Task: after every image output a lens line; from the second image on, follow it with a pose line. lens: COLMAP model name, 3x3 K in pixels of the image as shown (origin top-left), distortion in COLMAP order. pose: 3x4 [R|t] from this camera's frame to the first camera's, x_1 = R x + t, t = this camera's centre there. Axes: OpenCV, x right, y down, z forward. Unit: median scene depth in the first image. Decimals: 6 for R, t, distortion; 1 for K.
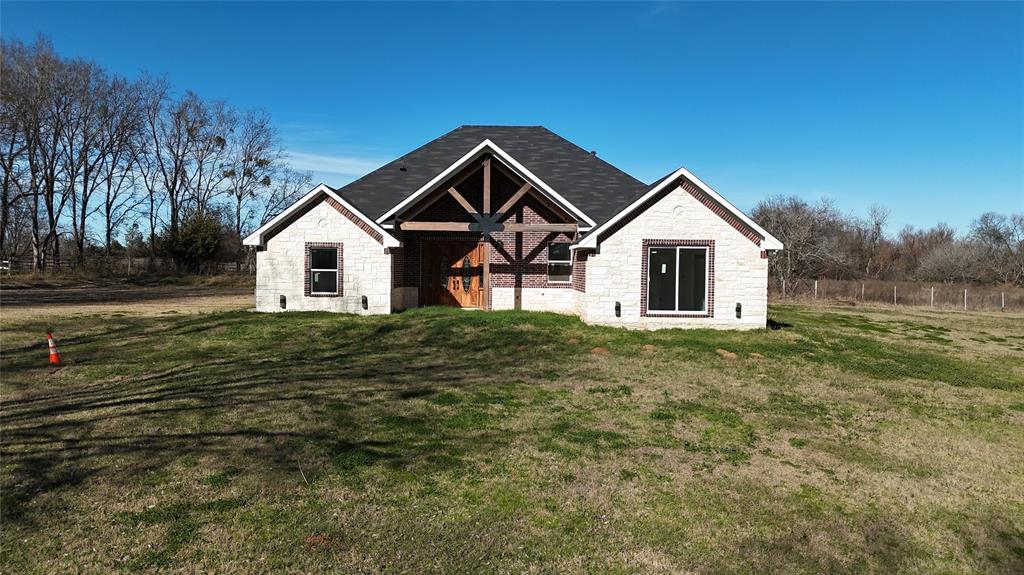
lens RADIAL K [[746.9, 0, 515.4], [0, 746.9, 287.3], [0, 0, 1]] dist [0.059478, -0.050907]
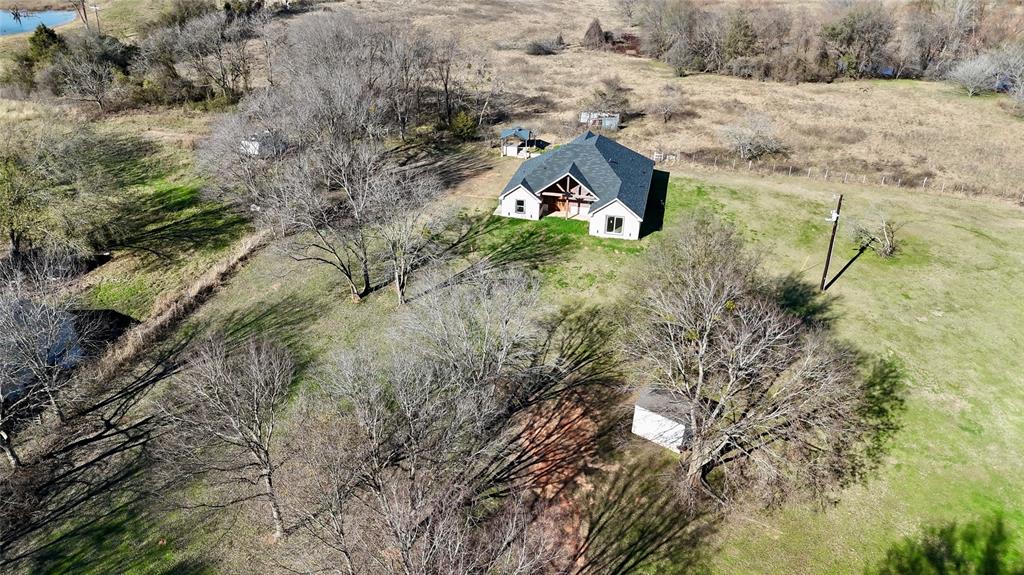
lens RADIAL K [[746.9, 0, 515.4], [0, 746.9, 287.3], [0, 0, 1]] dist [0.059478, -0.050907]
pose [[0.972321, 0.113444, -0.204260, 0.477575], [-0.008796, 0.891371, 0.453189, -1.265276], [0.233483, -0.438849, 0.867696, -2.194529]]
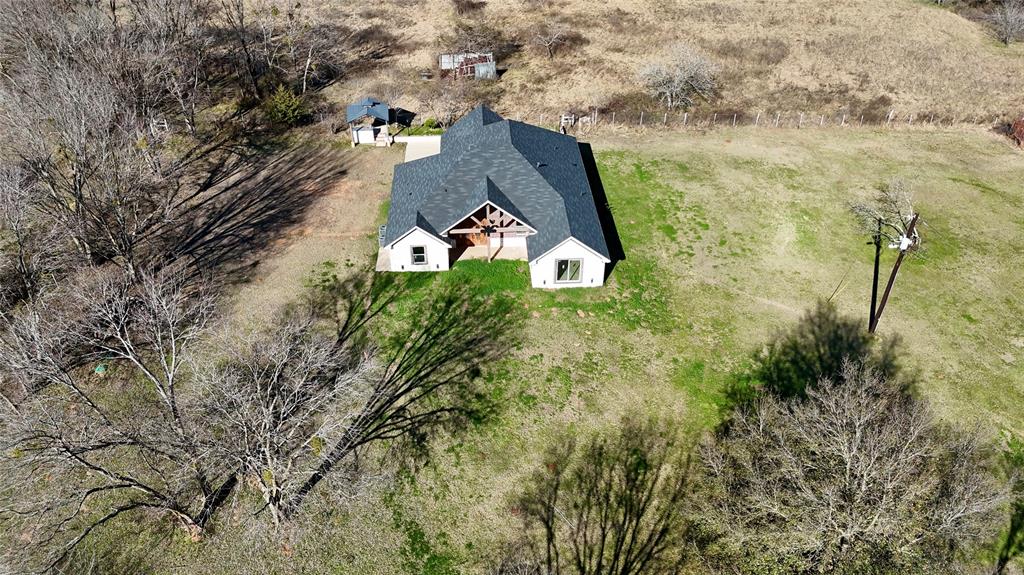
lens RADIAL K [[746.9, 0, 515.4], [0, 746.9, 287.3], [0, 0, 1]] dist [0.059478, -0.050907]
pose [[0.998735, -0.034242, 0.036824, -0.047158], [0.005898, 0.807034, 0.590476, -1.294044], [-0.049937, -0.589511, 0.806215, -0.919957]]
